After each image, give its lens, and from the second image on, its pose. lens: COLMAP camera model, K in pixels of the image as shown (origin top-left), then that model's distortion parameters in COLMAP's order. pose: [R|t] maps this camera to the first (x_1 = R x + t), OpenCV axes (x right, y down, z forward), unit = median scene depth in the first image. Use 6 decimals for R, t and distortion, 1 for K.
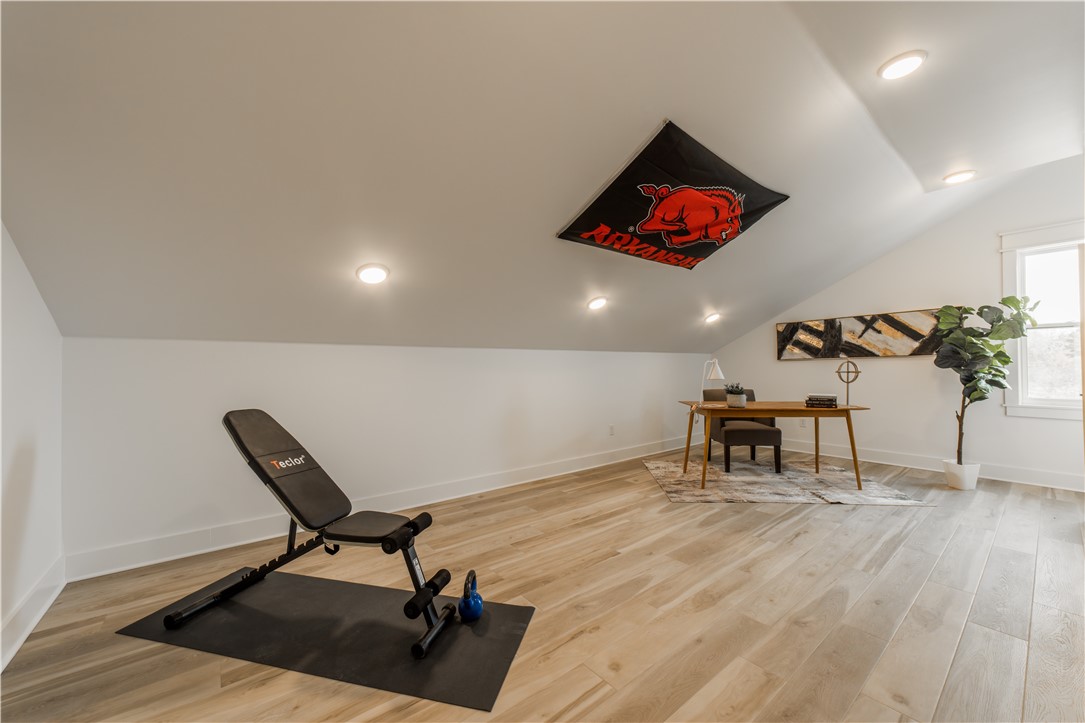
lens RADIAL K [[415.6, 0, 544.9], [0, 415.6, 365.4], [0, 0, 1]] dist [-0.007994, 0.001569]
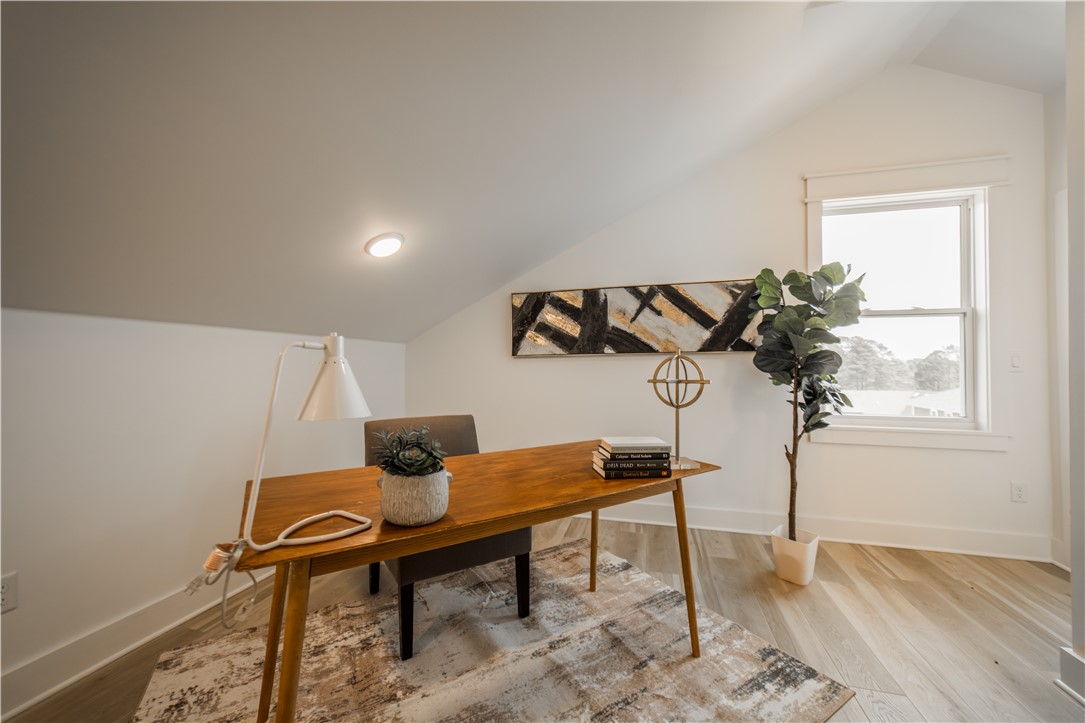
lens RADIAL K [[415.6, 0, 541.2], [0, 415.6, 366.3], [0, 0, 1]] dist [-0.007994, 0.001569]
pose [[0.813254, 0.010797, 0.581809, 0.296981], [-0.011146, 0.999933, -0.002976, 0.002756], [-0.581802, -0.004065, 0.813320, 0.585117]]
